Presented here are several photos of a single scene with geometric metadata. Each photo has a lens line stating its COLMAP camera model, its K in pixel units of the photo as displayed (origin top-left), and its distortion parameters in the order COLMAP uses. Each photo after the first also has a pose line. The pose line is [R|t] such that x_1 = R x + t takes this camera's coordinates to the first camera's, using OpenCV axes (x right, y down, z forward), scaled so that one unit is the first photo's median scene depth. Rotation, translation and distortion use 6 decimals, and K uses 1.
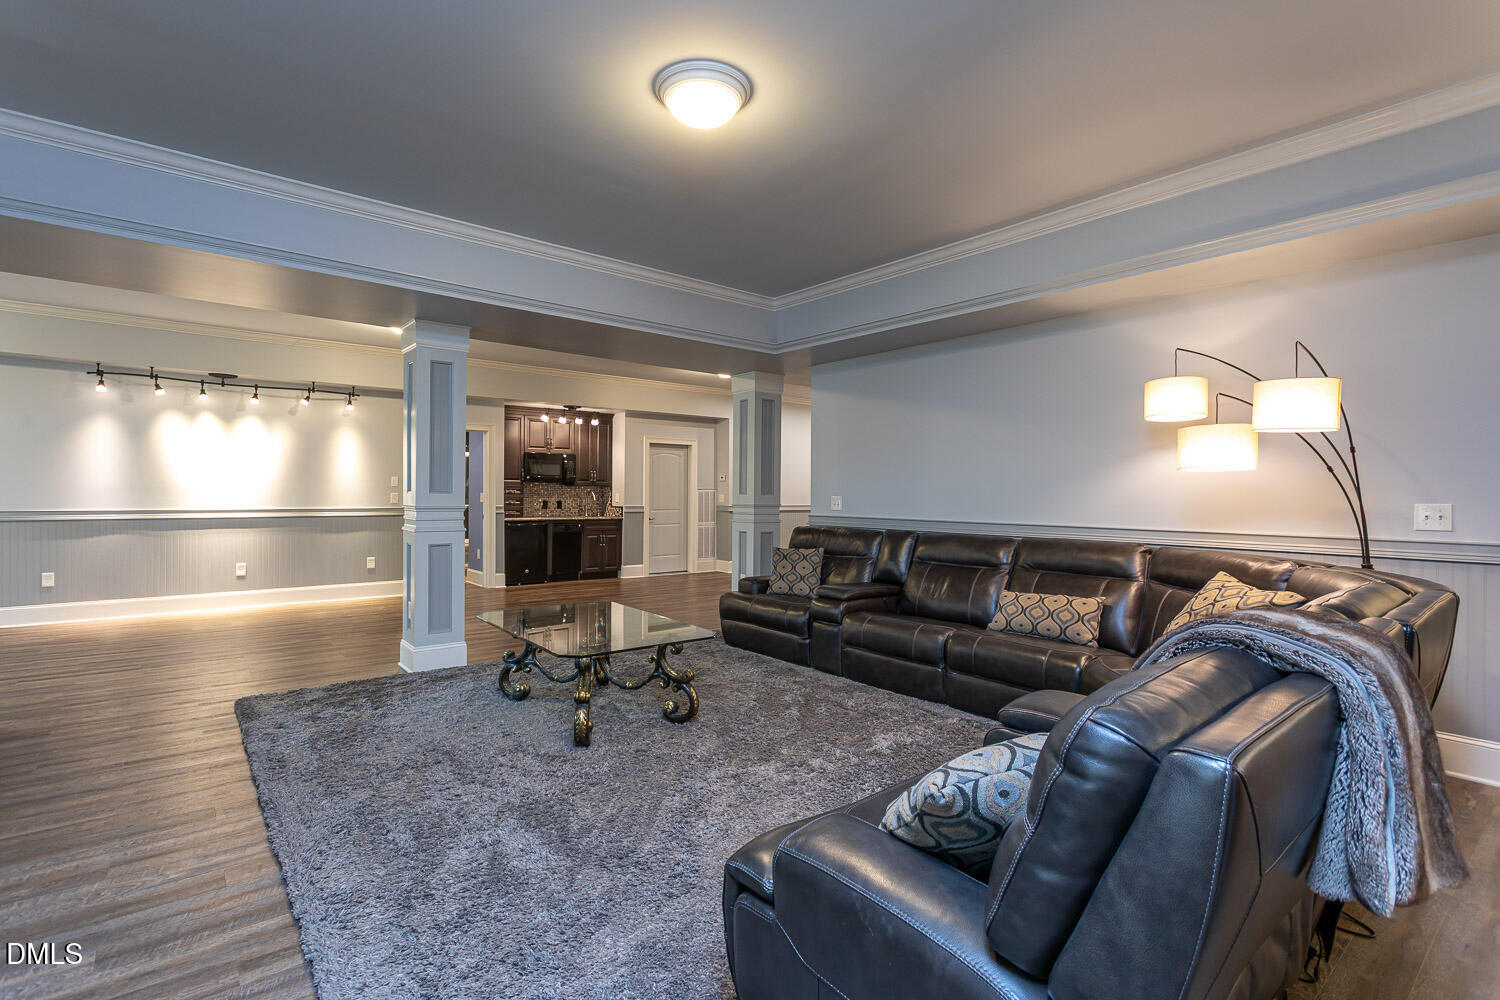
lens RADIAL K [[704.7, 0, 753.3], [0, 704.7, 500.7], [0, 0, 1]] dist [-0.001206, 0.000067]
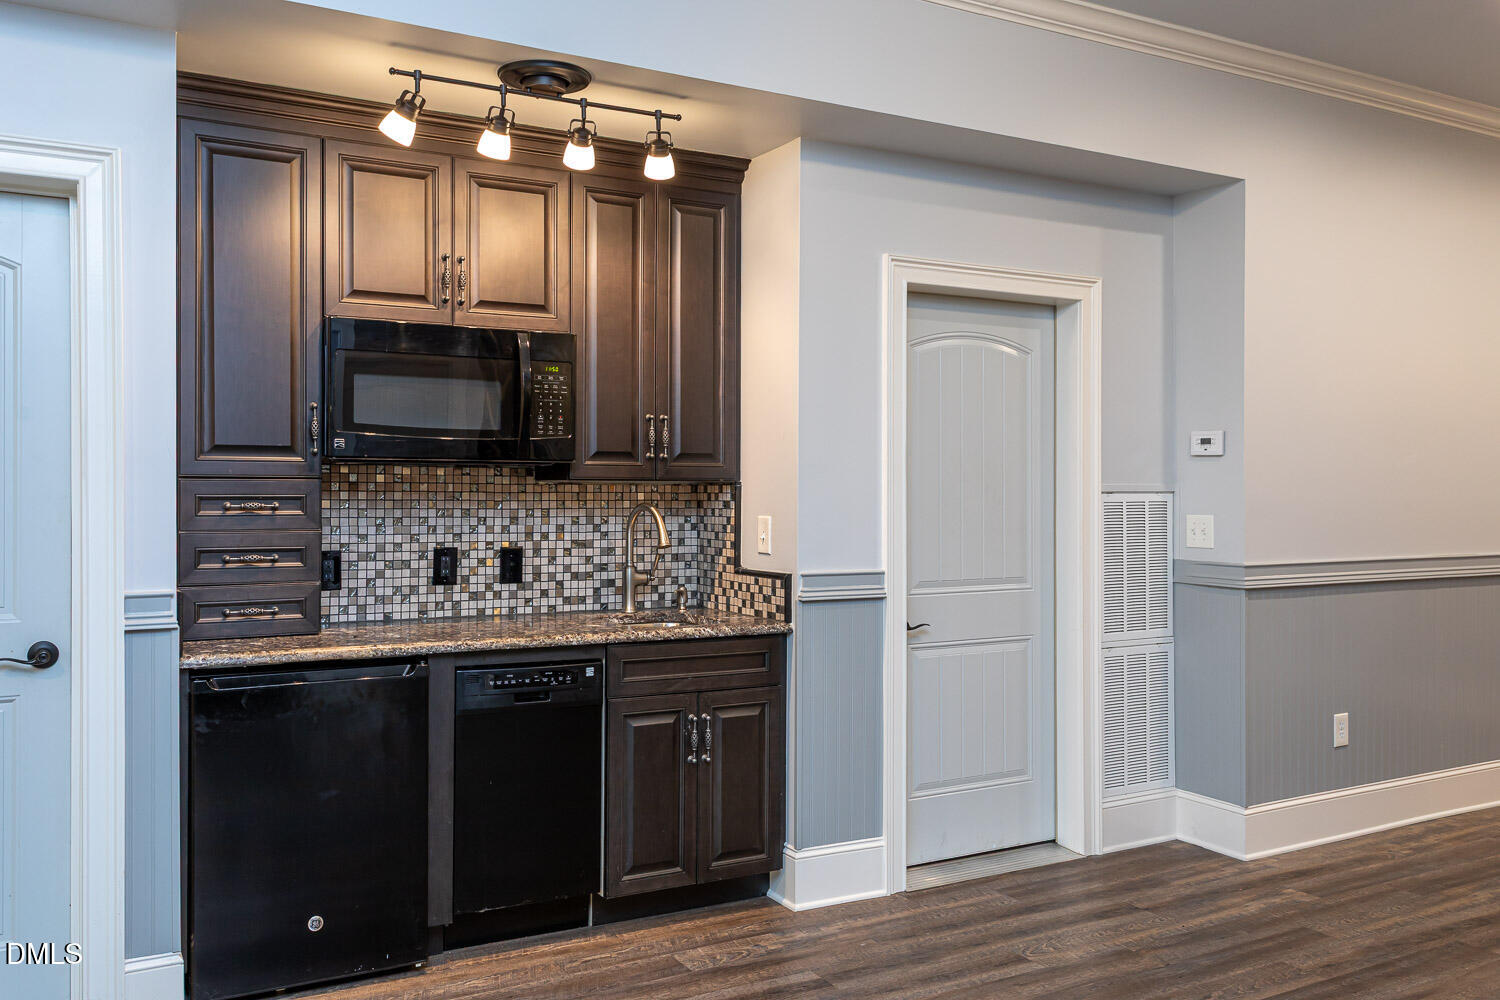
lens RADIAL K [[1216.3, 0, 751.2], [0, 1216.3, 481.7], [0, 0, 1]] dist [0.009528, 0.017253]
pose [[0.982602, -0.008326, -0.185536, -0.127866], [0.003978, 0.999709, -0.023798, -0.011352], [0.185680, 0.022646, 0.982349, 0.633557]]
